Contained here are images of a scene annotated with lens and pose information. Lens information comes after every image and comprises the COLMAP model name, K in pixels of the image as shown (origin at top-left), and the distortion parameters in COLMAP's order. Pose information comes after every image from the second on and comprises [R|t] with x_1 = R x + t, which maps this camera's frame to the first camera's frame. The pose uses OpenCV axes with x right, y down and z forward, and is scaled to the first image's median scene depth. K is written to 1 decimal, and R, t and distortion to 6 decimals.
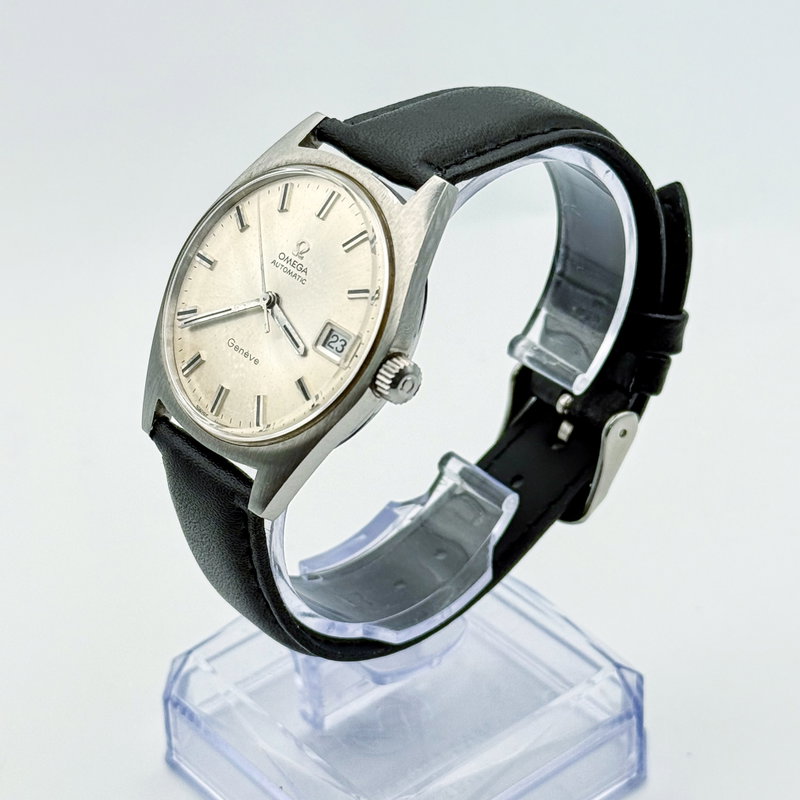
lens RADIAL K [[2217.8, 0, 400.0], [0, 2217.8, 400.0], [0, 0, 1]] dist [0.078580, 0.328956]
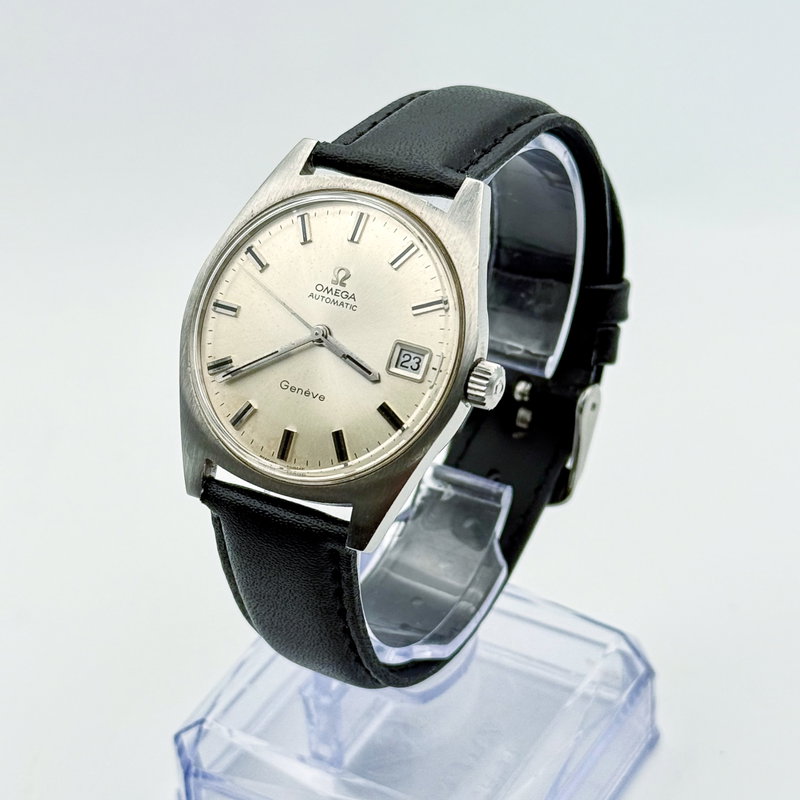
lens RADIAL K [[2217.8, 0, 400.0], [0, 2217.8, 400.0], [0, 0, 1]] dist [0.078580, 0.328956]
pose [[0.940708, -0.196259, 0.276678, -0.294914], [0.199873, 0.979701, 0.015373, -0.023965], [-0.274079, 0.040839, 0.960840, 0.054714]]
